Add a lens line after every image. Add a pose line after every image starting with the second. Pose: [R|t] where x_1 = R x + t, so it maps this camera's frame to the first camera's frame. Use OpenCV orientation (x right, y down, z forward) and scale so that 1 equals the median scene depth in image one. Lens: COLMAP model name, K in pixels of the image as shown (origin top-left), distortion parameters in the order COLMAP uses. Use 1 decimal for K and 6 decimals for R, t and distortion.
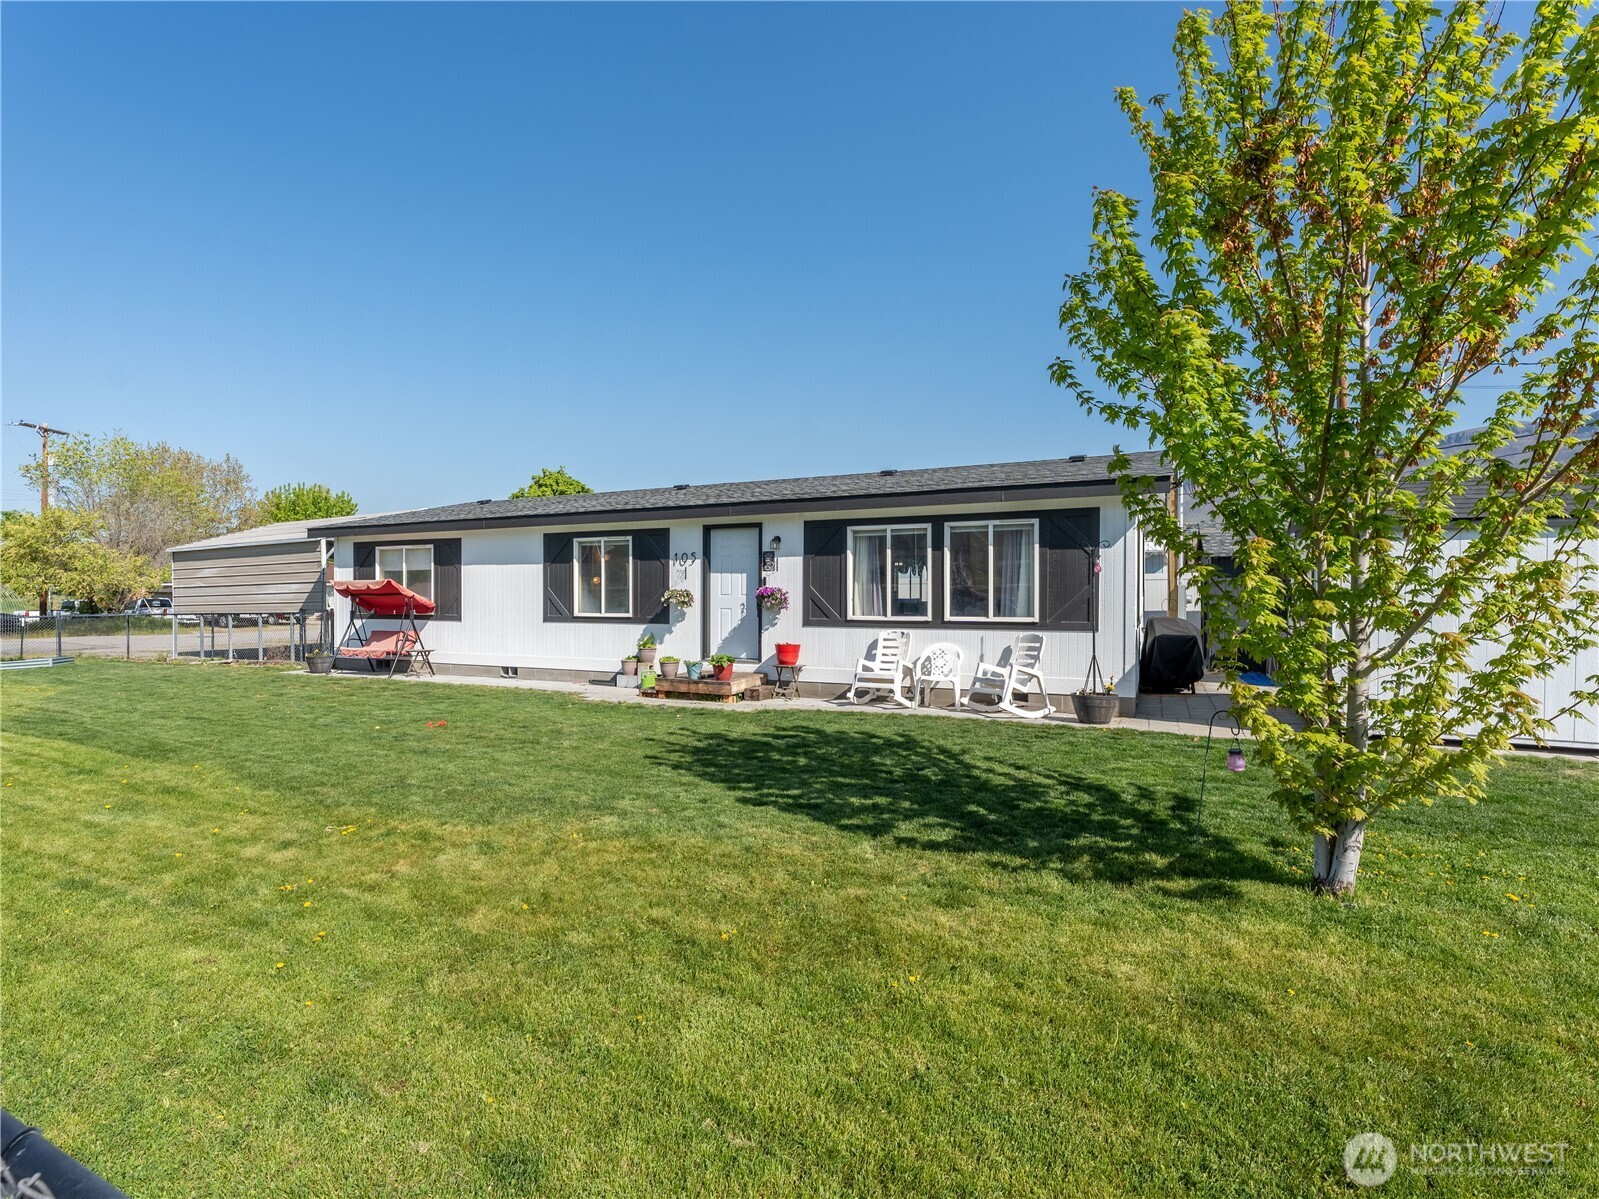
lens RADIAL K [[794.2, 0, 750.3], [0, 794.2, 601.9], [0, 0, 1]] dist [-0.002622, 0.000103]
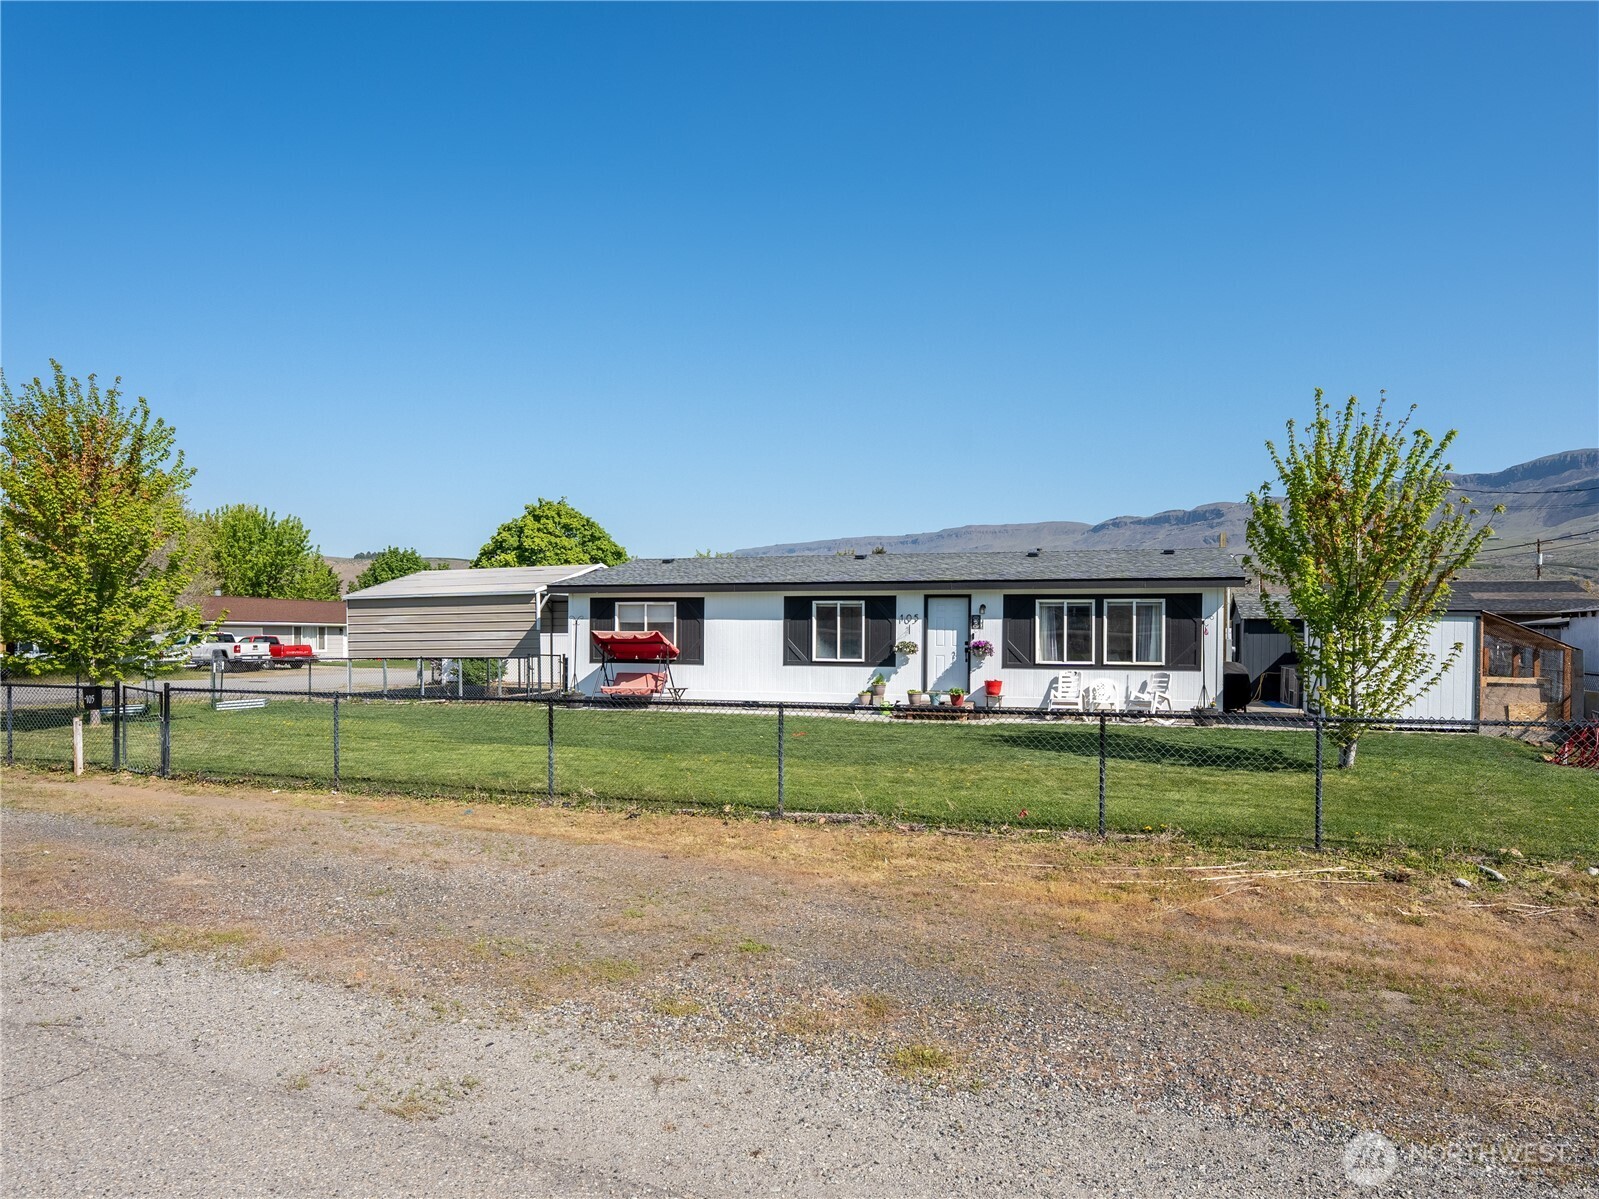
lens RADIAL K [[908.0, 0, 876.6], [0, 908.0, 638.1], [0, 0, 1]] dist [-0.031439, -0.002066]
pose [[0.980609, 0.005685, 0.195893, -0.465197], [-0.004507, 0.999969, -0.006460, -0.011485], [-0.195924, 0.005452, 0.980604, -0.547028]]
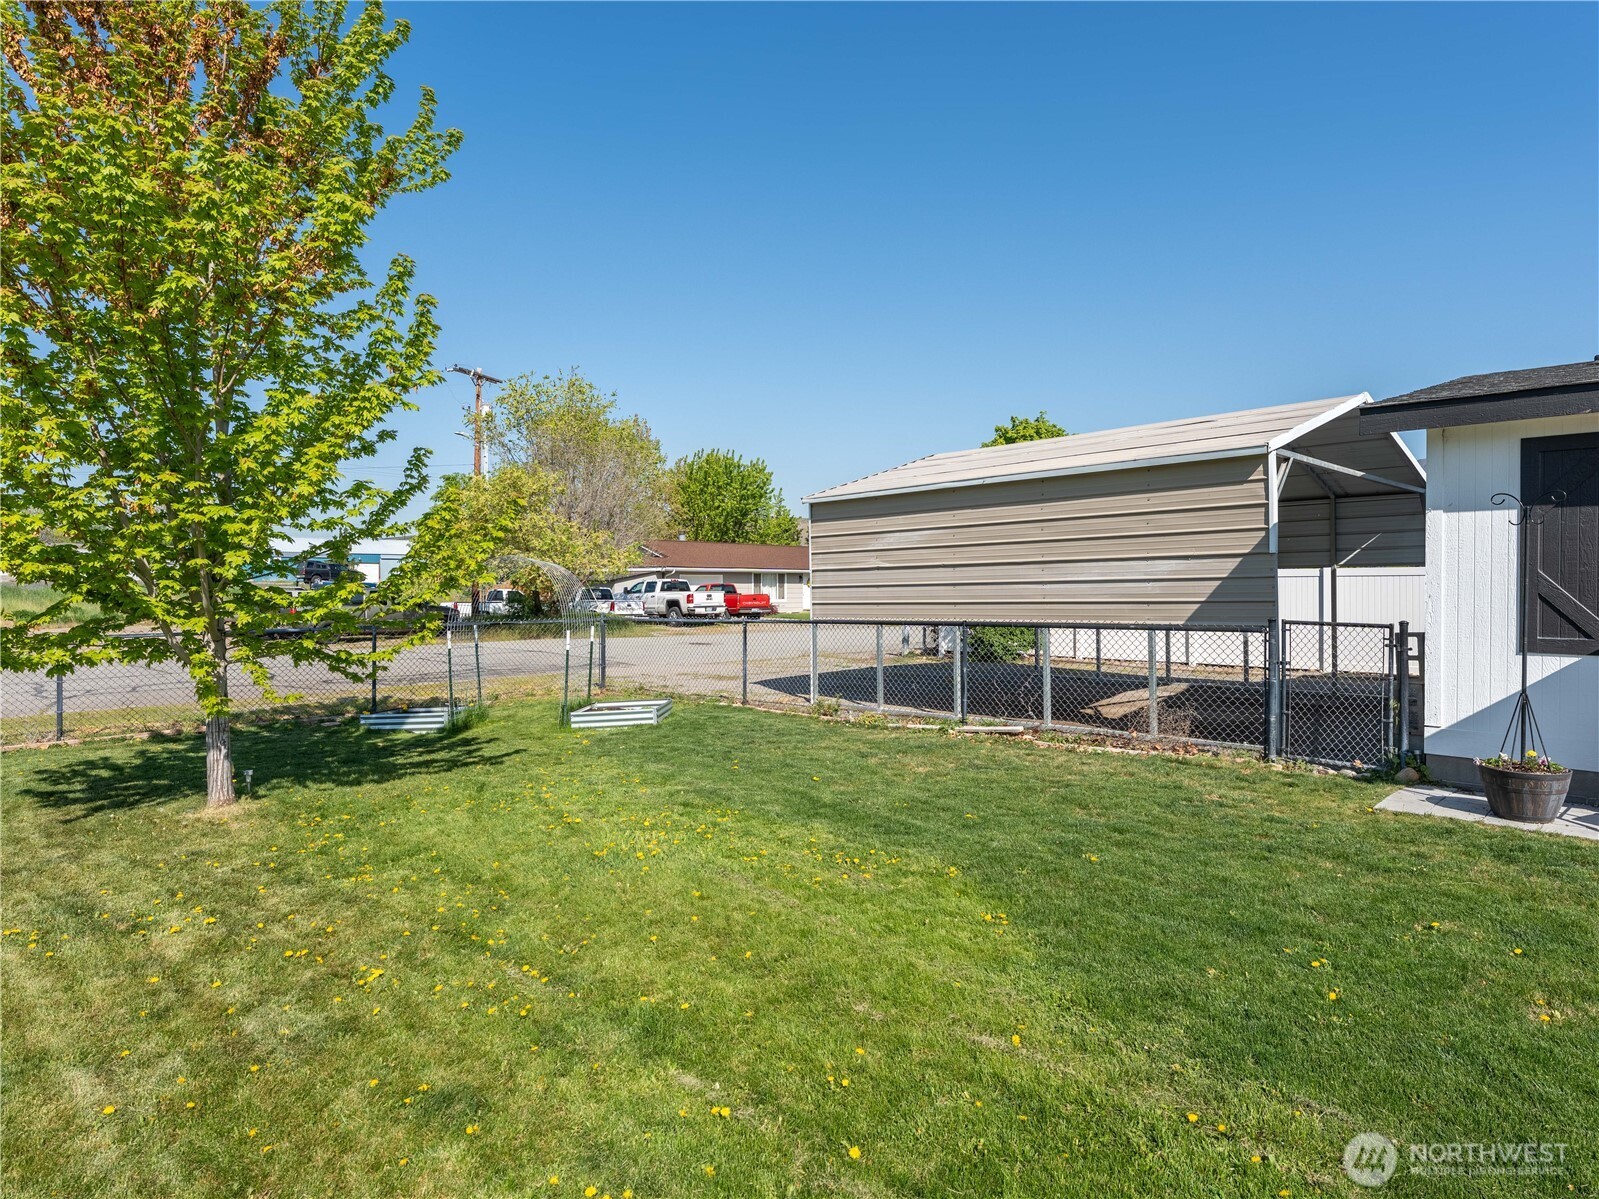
lens RADIAL K [[924.1, 0, 850.5], [0, 924.1, 588.3], [0, 0, 1]] dist [-0.000930, 0.000219]
pose [[0.958666, 0.004735, -0.284493, -0.903313], [-0.006120, 0.999973, -0.003978, -0.005635], [0.284467, 0.005555, 0.958670, 0.696893]]
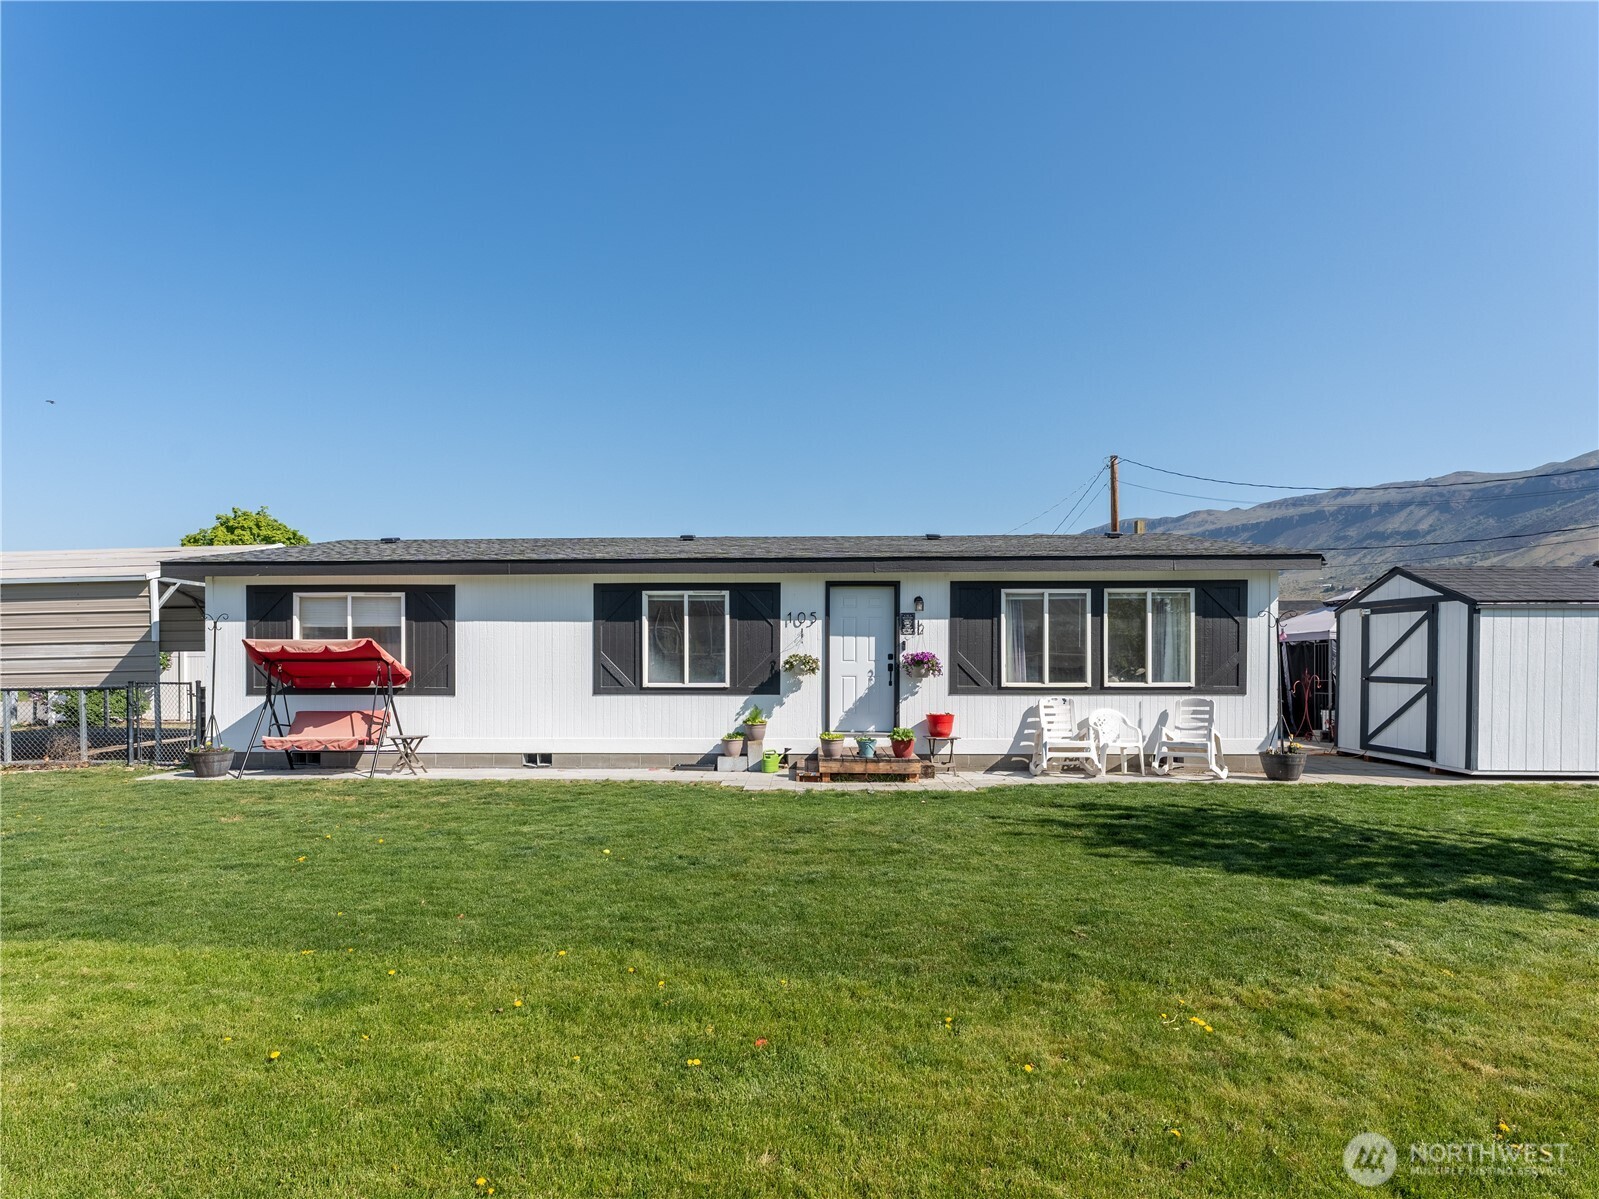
lens RADIAL K [[770.9, 0, 772.7], [0, 770.9, 665.0], [0, 0, 1]] dist [-0.002878, -0.000206]
pose [[0.909086, -0.001950, 0.416604, -0.486548], [0.003700, 0.999987, -0.003393, -0.001542], [-0.416592, 0.004626, 0.909082, 0.258287]]
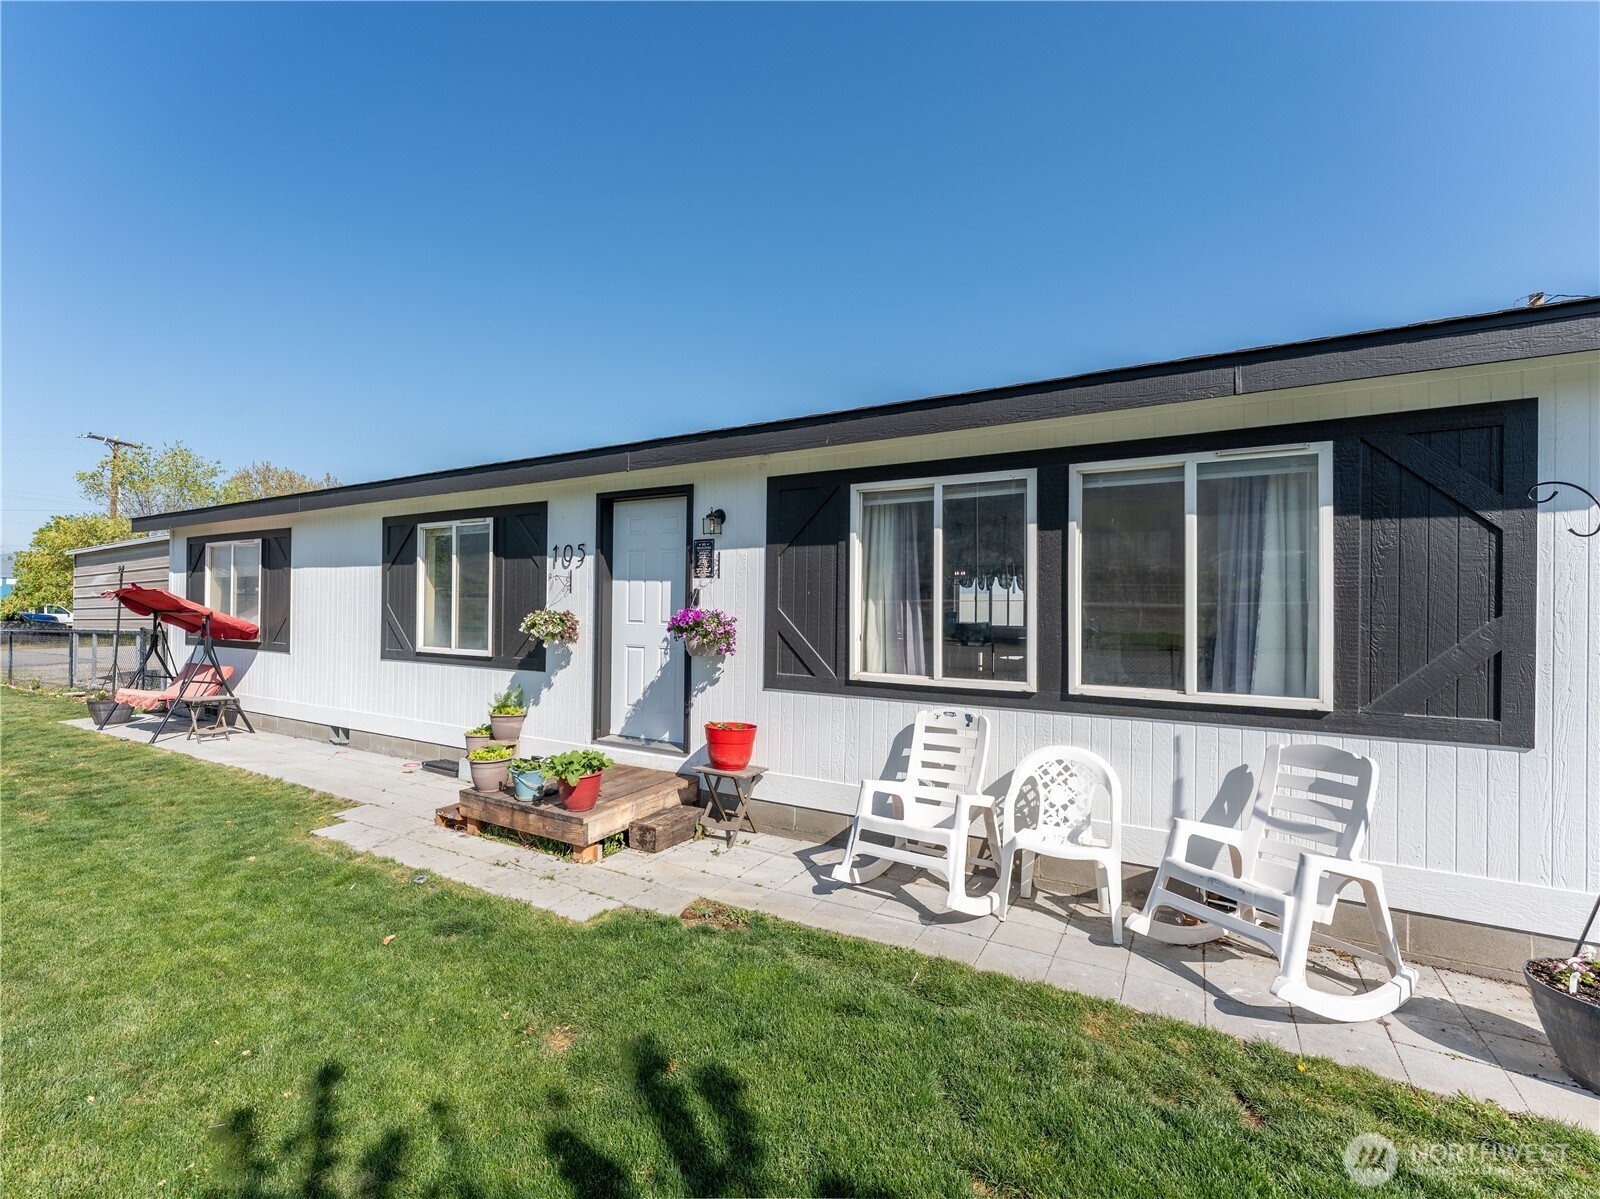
lens RADIAL K [[688.0, 0, 780.9], [0, 688.0, 599.5], [0, 0, 1]] dist [0.004976, -0.000174]
pose [[0.998025, 0.008122, -0.062297, 0.100906], [-0.009297, 0.999784, -0.018588, -0.016660], [0.062133, 0.019130, 0.997885, 0.555417]]
